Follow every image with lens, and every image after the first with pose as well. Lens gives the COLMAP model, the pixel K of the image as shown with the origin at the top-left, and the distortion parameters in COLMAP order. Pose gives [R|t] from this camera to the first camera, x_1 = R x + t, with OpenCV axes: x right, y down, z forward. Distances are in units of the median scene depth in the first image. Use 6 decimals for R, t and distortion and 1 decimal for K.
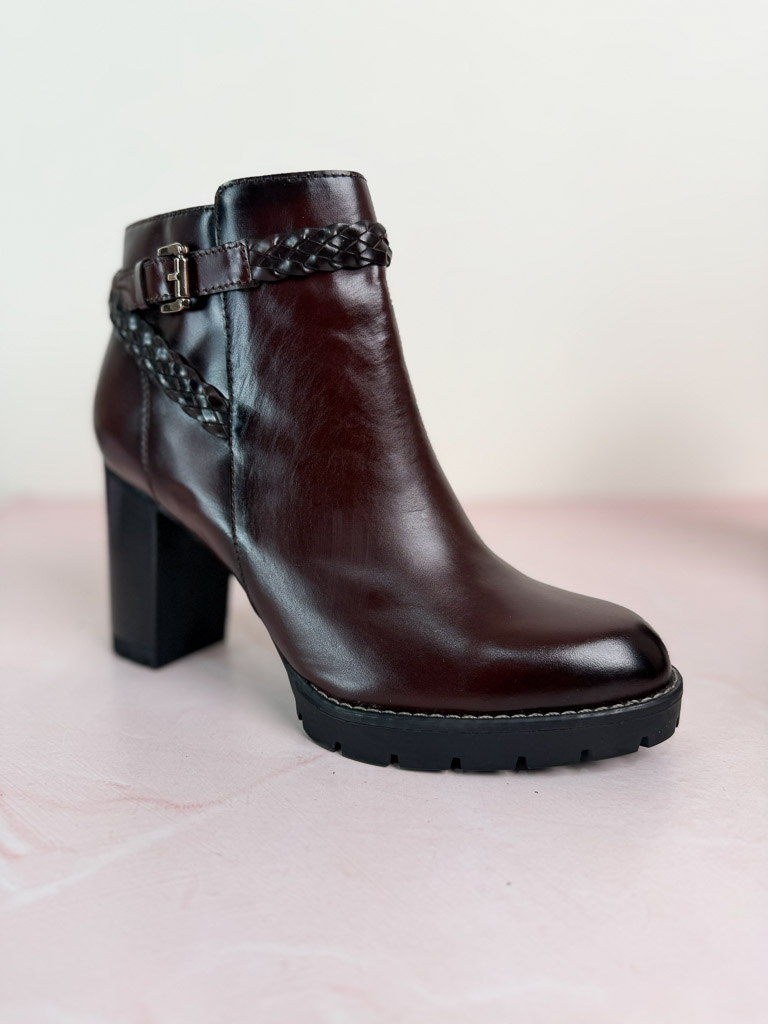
lens RADIAL K [[722.0, 0, 382.1], [0, 722.0, 506.0], [0, 0, 1]] dist [0.036934, -0.004034]
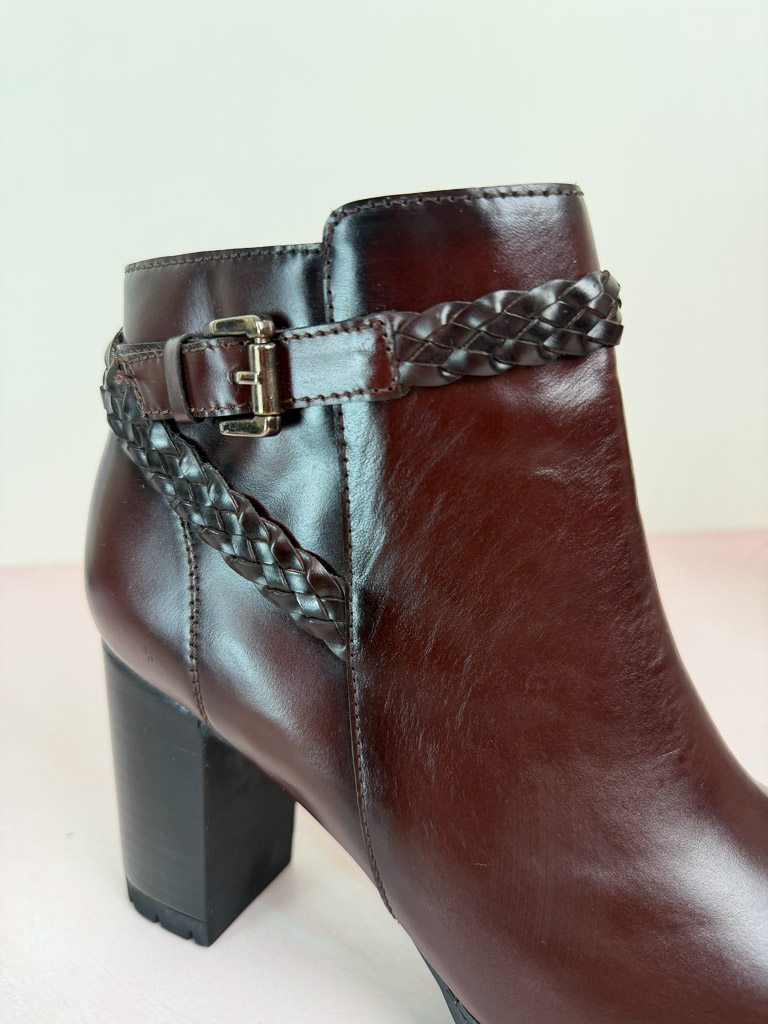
lens RADIAL K [[722.0, 0, 382.1], [0, 722.0, 506.0], [0, 0, 1]] dist [0.036934, -0.004034]
pose [[0.995884, -0.041443, 0.080606, -0.234057], [0.039464, 0.998883, 0.025982, -0.227539], [-0.081593, -0.022694, 0.996407, 0.436410]]
